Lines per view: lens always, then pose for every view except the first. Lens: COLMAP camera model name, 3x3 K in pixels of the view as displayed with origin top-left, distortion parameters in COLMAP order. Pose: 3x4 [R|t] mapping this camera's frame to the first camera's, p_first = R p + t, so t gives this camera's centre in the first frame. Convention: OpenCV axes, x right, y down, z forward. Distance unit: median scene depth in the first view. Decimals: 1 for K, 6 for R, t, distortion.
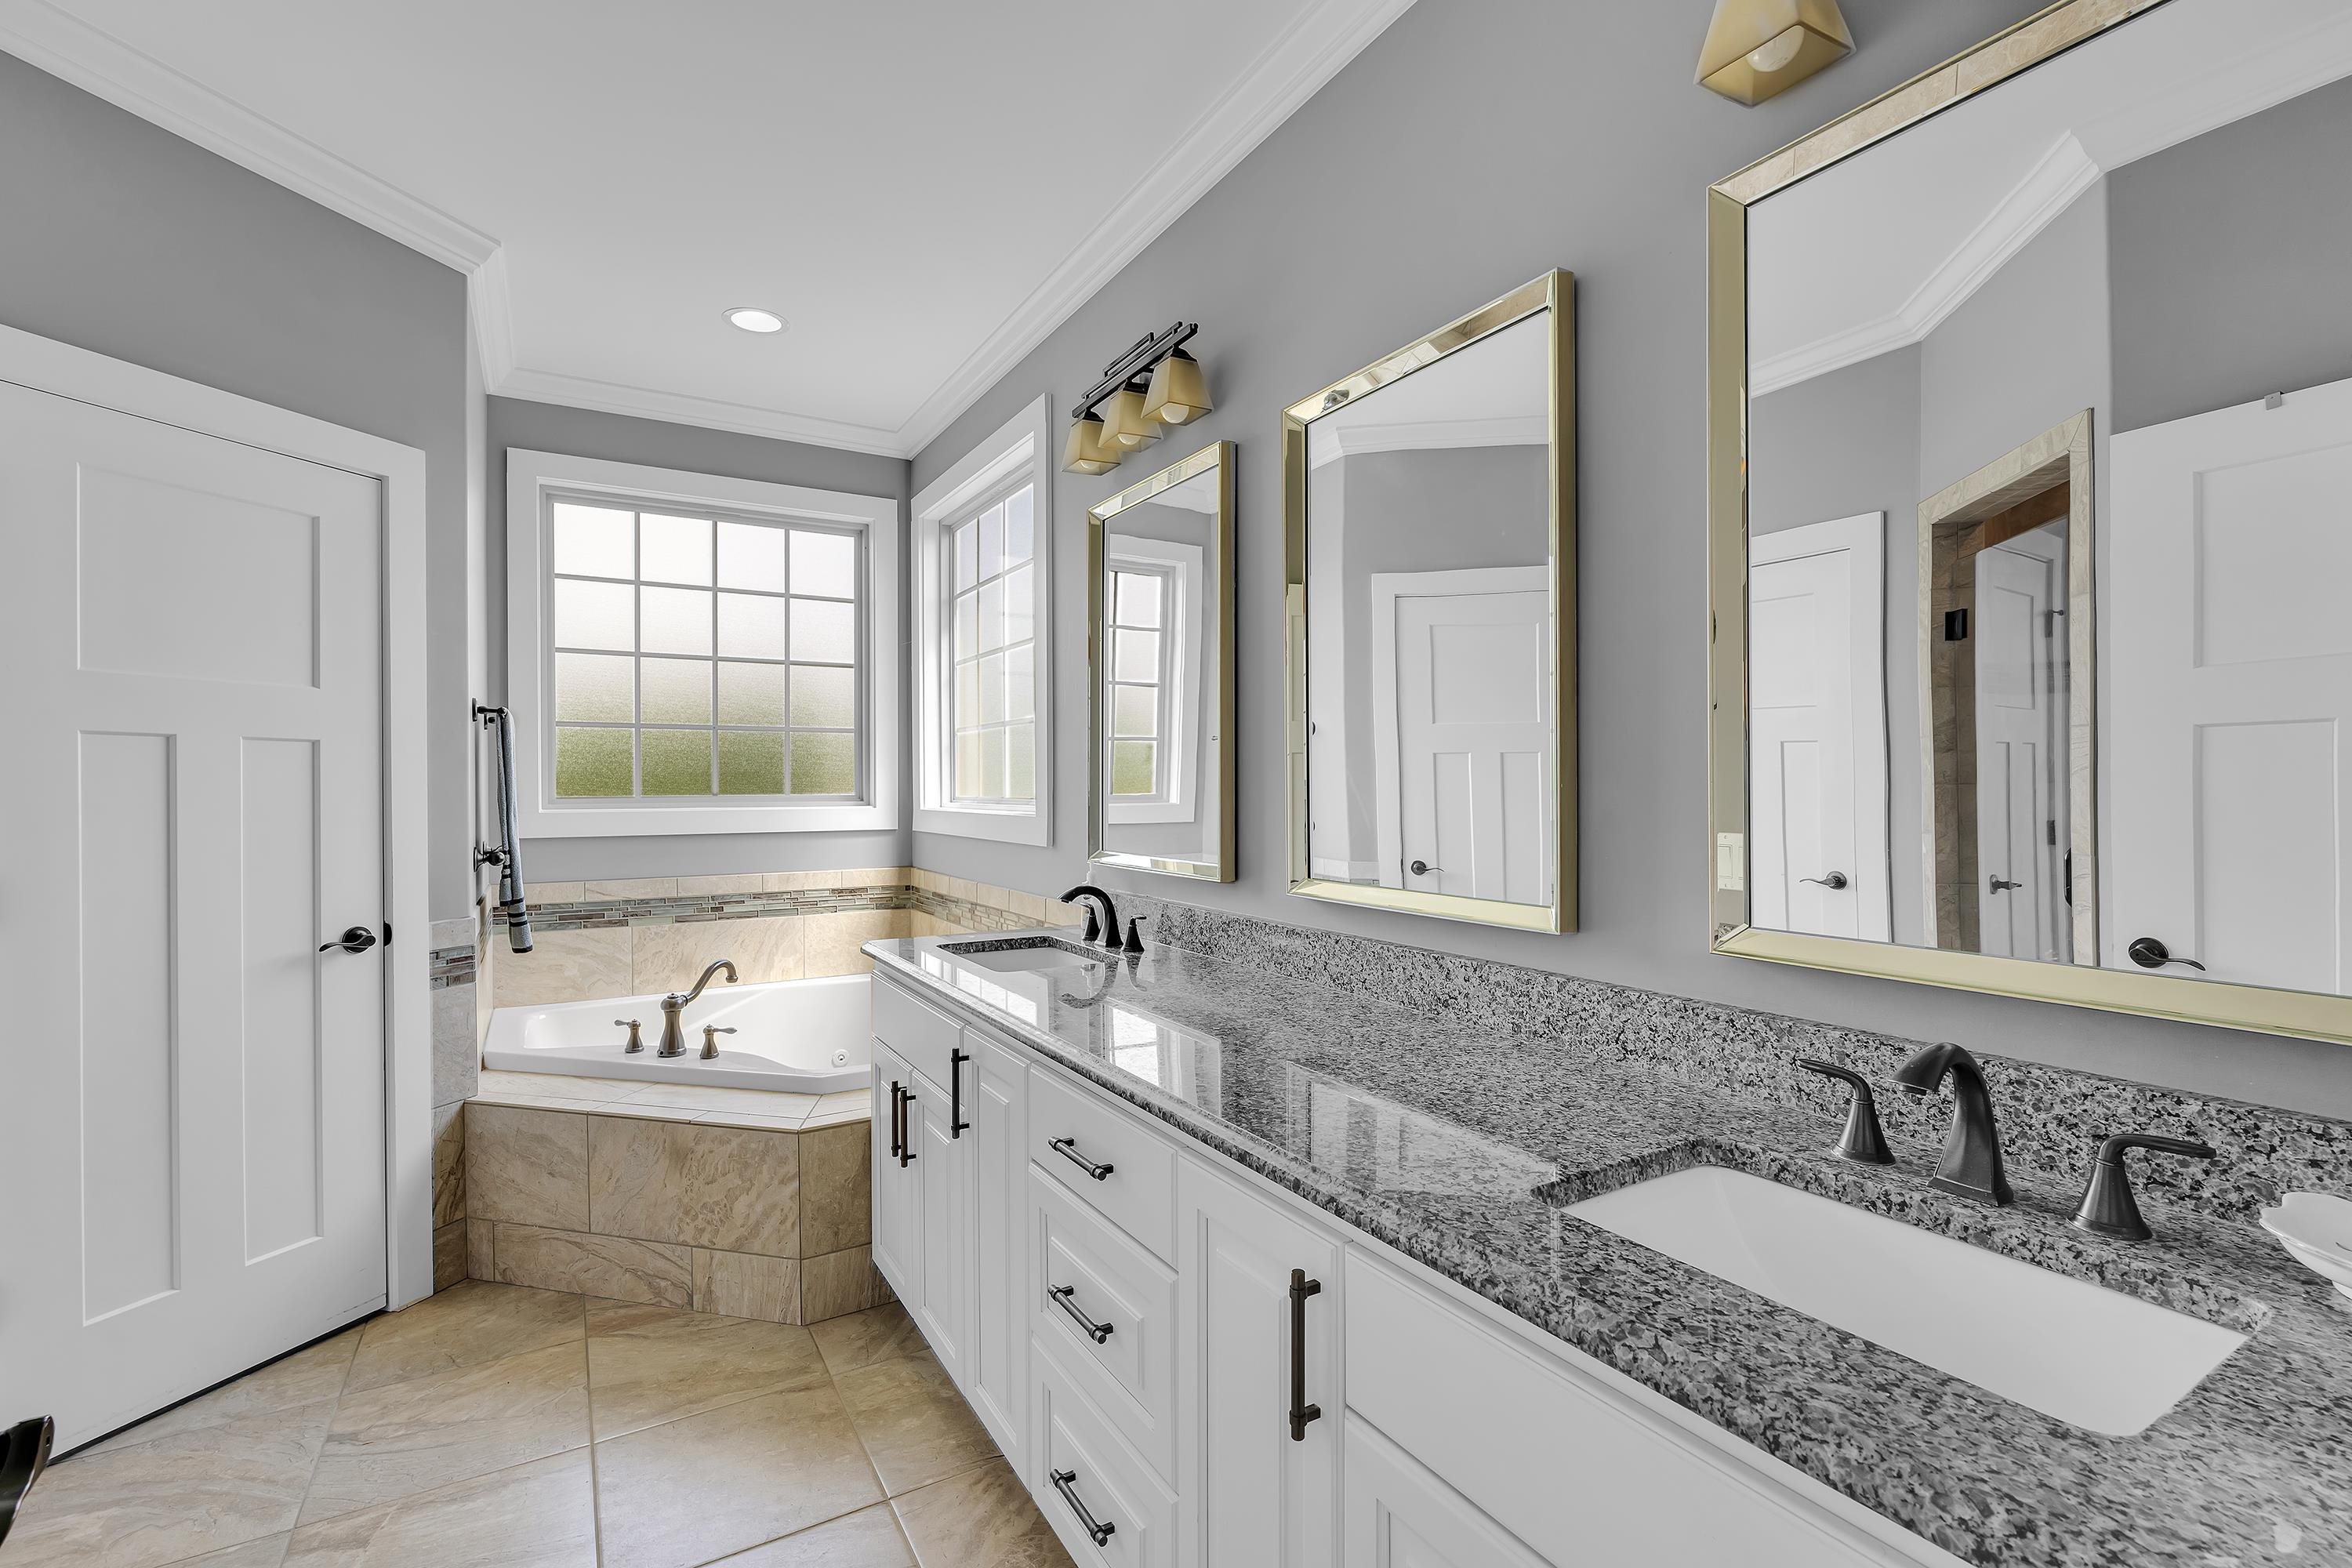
lens RADIAL K [[1027.0, 0, 1168.4], [0, 1027.0, 787.7], [0, 0, 1]] dist [-0.007866, 0.001287]
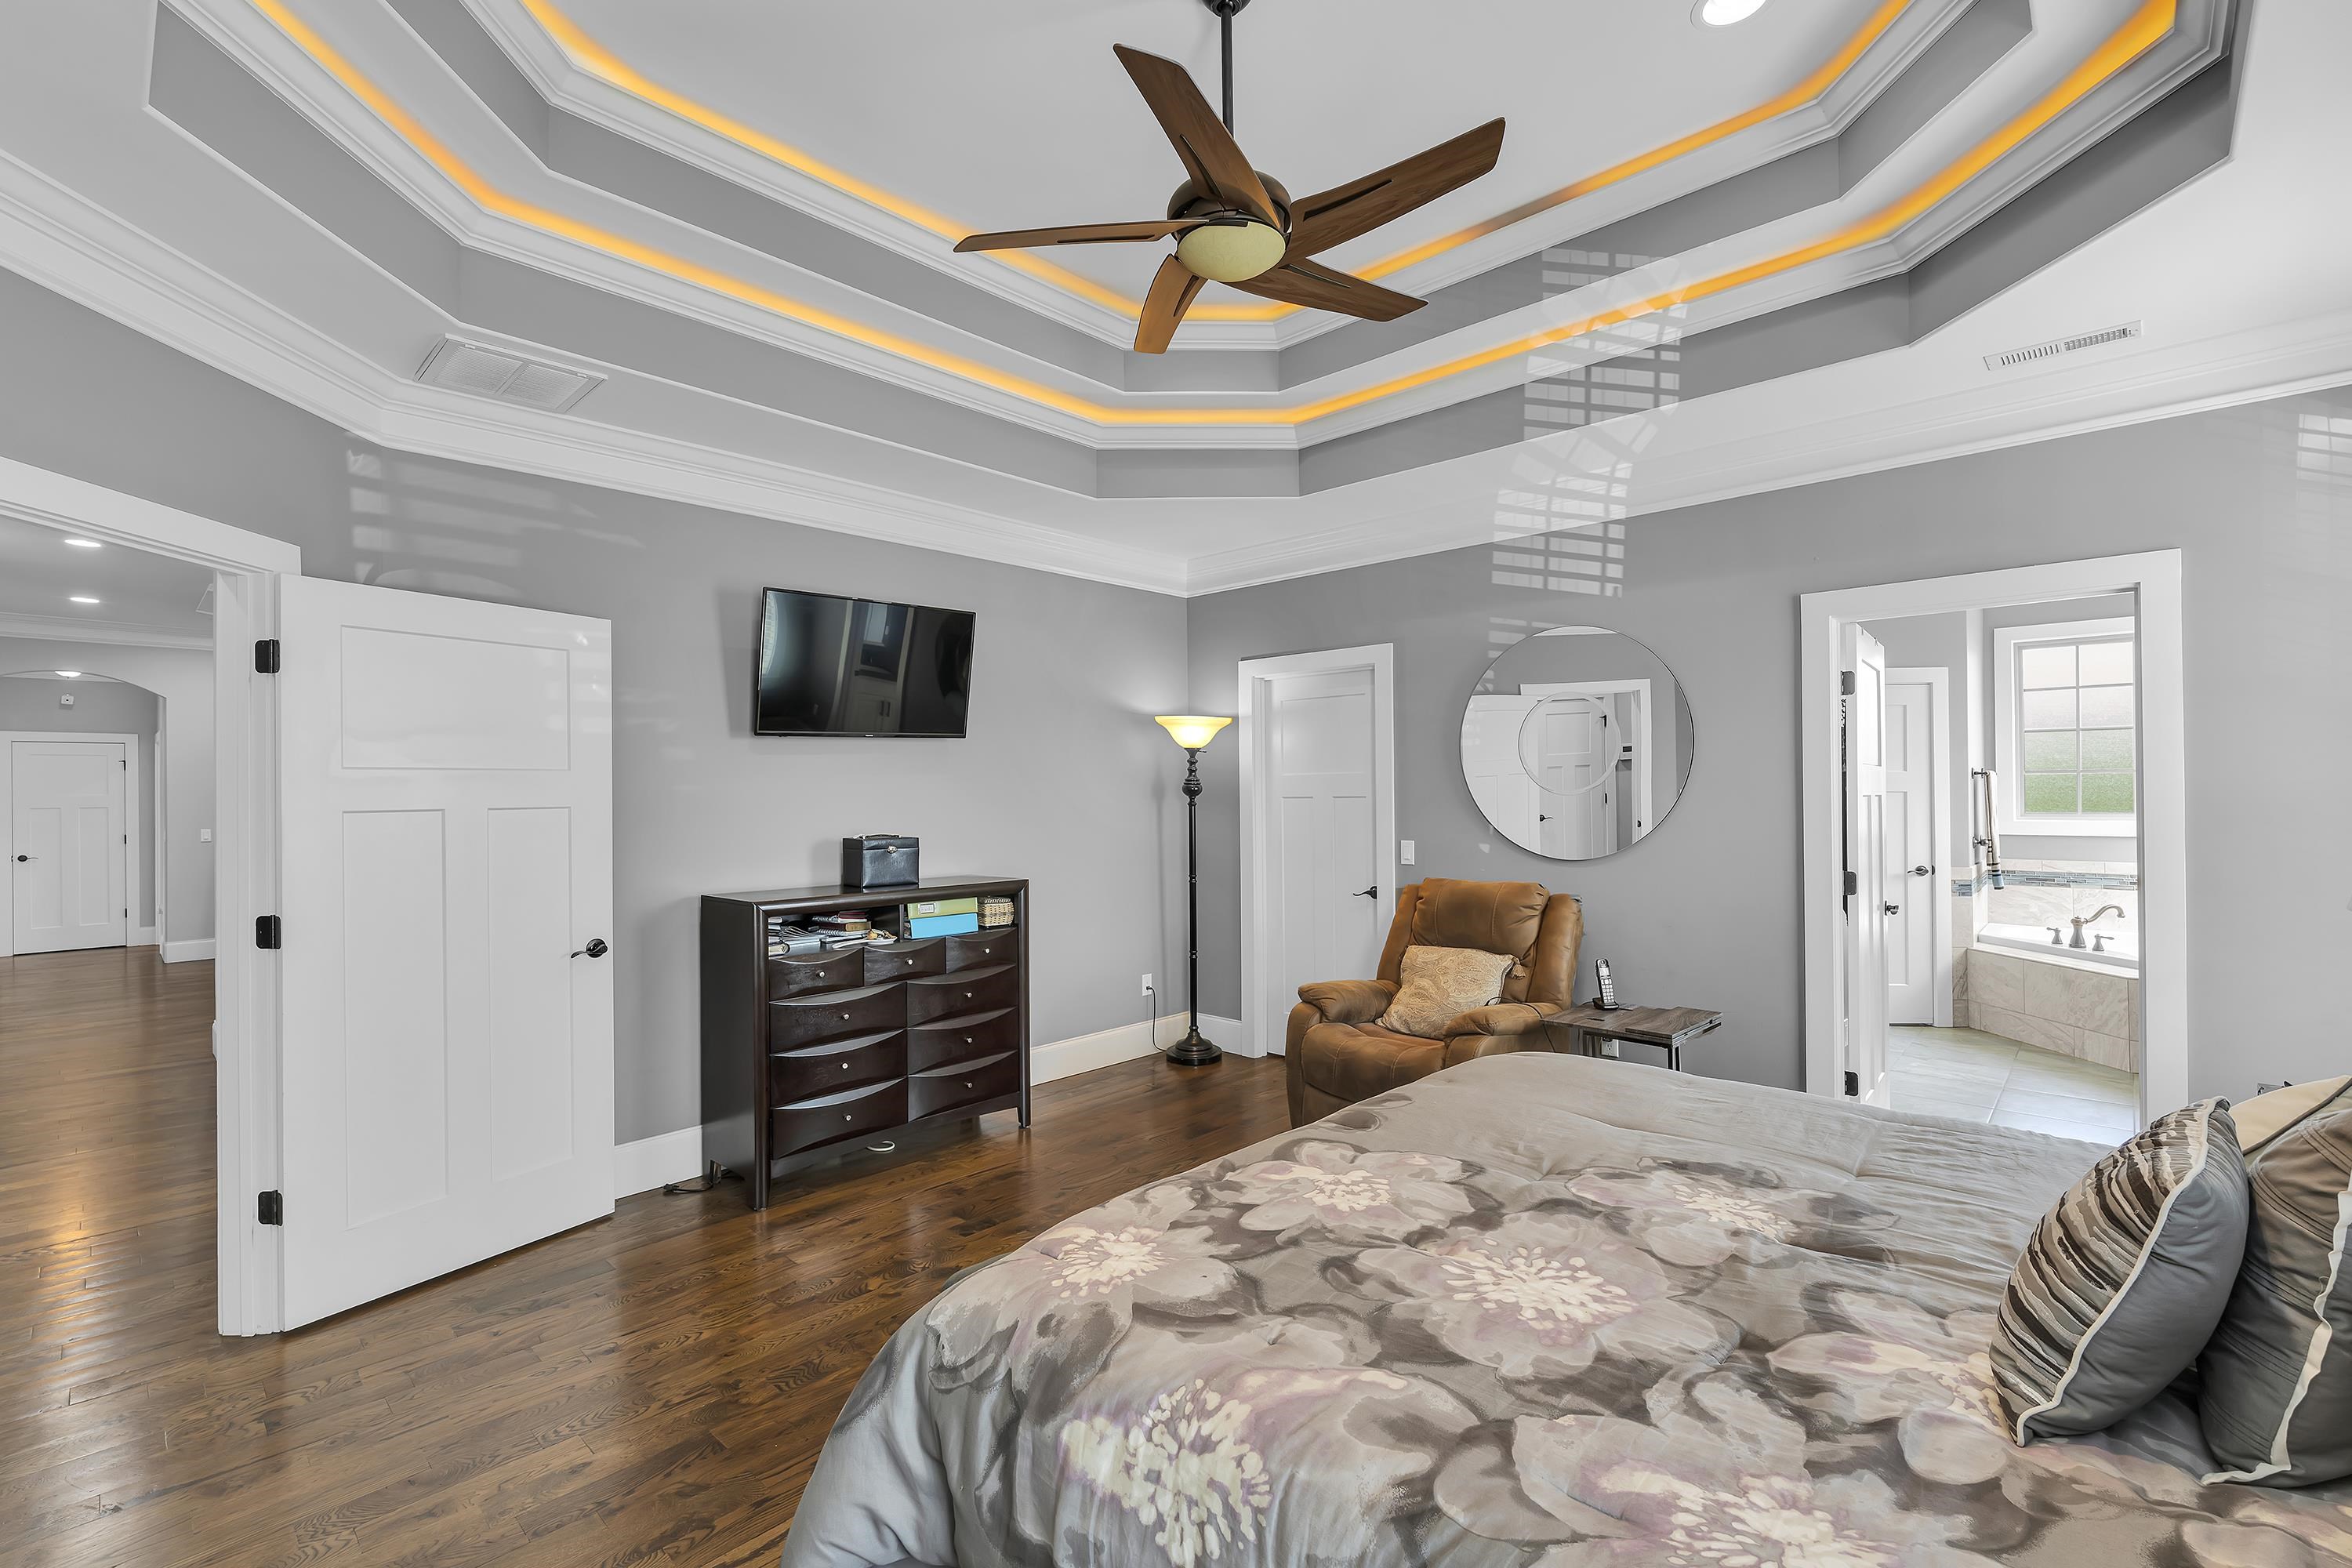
lens RADIAL K [[1027.0, 0, 1165.0], [0, 1027.0, 791.8], [0, 0, 1]] dist [-0.007866, 0.001287]
pose [[0.272466, 0.000798, -0.962165, 1.015246], [0.004517, 0.999988, 0.002108, -0.053842], [0.962155, -0.004921, 0.272459, -1.336142]]
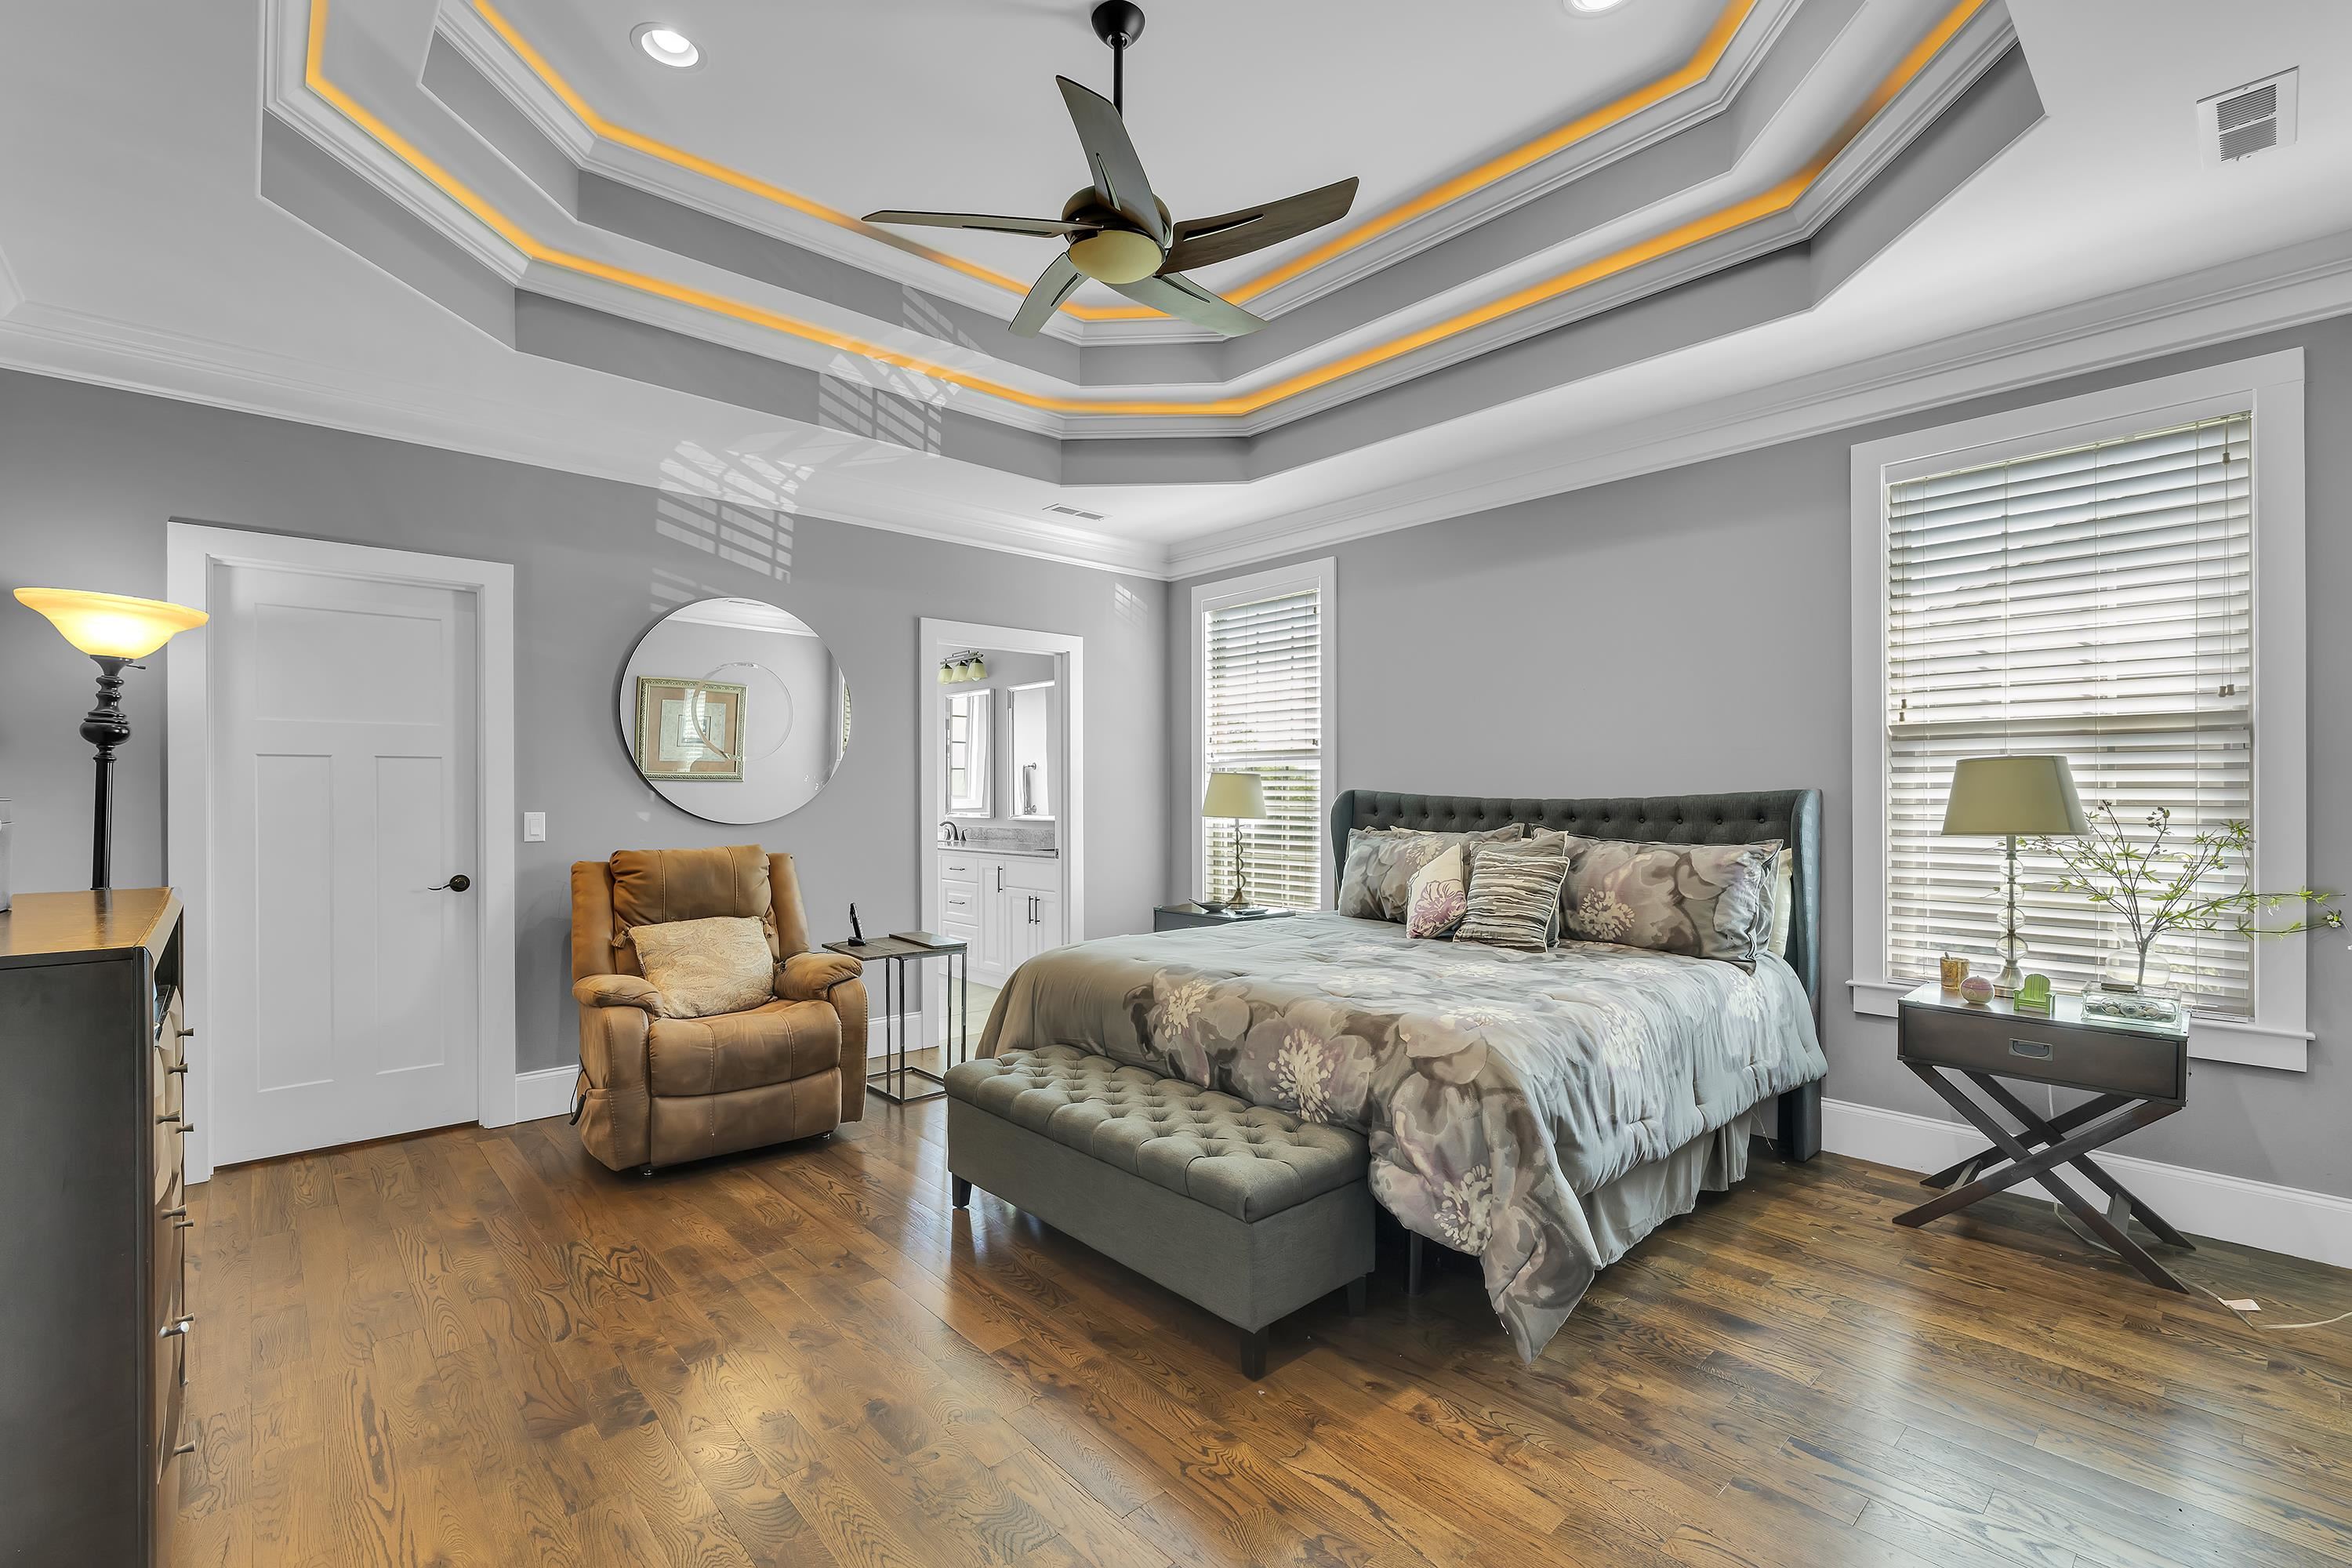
lens RADIAL K [[1027.0, 0, 1172.6], [0, 1027.0, 794.4], [0, 0, 1]] dist [-0.007866, 0.001287]
pose [[0.978441, 0.001859, 0.206520, -0.050925], [-0.001644, 0.999998, -0.001212, 0.015052], [-0.206522, 0.000846, 0.978442, -2.086701]]
